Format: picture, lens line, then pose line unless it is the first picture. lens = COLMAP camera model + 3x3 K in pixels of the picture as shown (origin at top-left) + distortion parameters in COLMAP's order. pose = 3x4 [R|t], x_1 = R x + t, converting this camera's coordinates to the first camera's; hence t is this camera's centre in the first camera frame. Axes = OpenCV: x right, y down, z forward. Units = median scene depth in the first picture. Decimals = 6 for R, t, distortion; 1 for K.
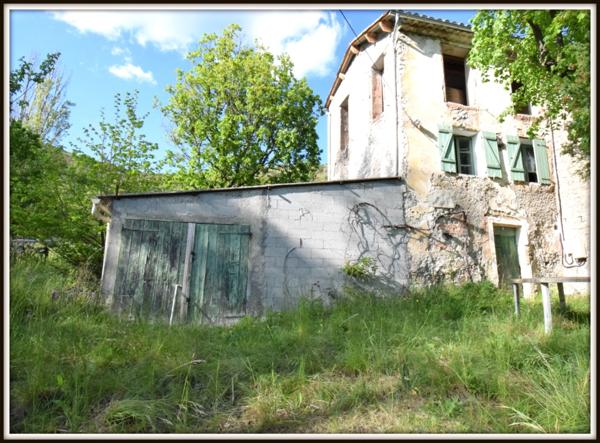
lens RADIAL K [[405.6, 0, 300.5], [0, 405.6, 221.8], [0, 0, 1]] dist [-0.005428, 0.001471]
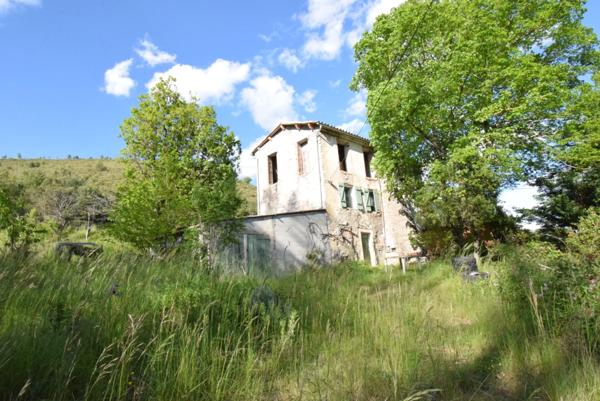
lens RADIAL K [[375.2, 0, 286.3], [0, 375.2, 202.5], [0, 0, 1]] dist [0.014378, -0.035372]
pose [[0.899318, 0.032618, 0.436077, -0.705971], [-0.023269, 0.999371, -0.026764, -0.085508], [-0.436675, 0.013923, 0.899511, -0.563766]]
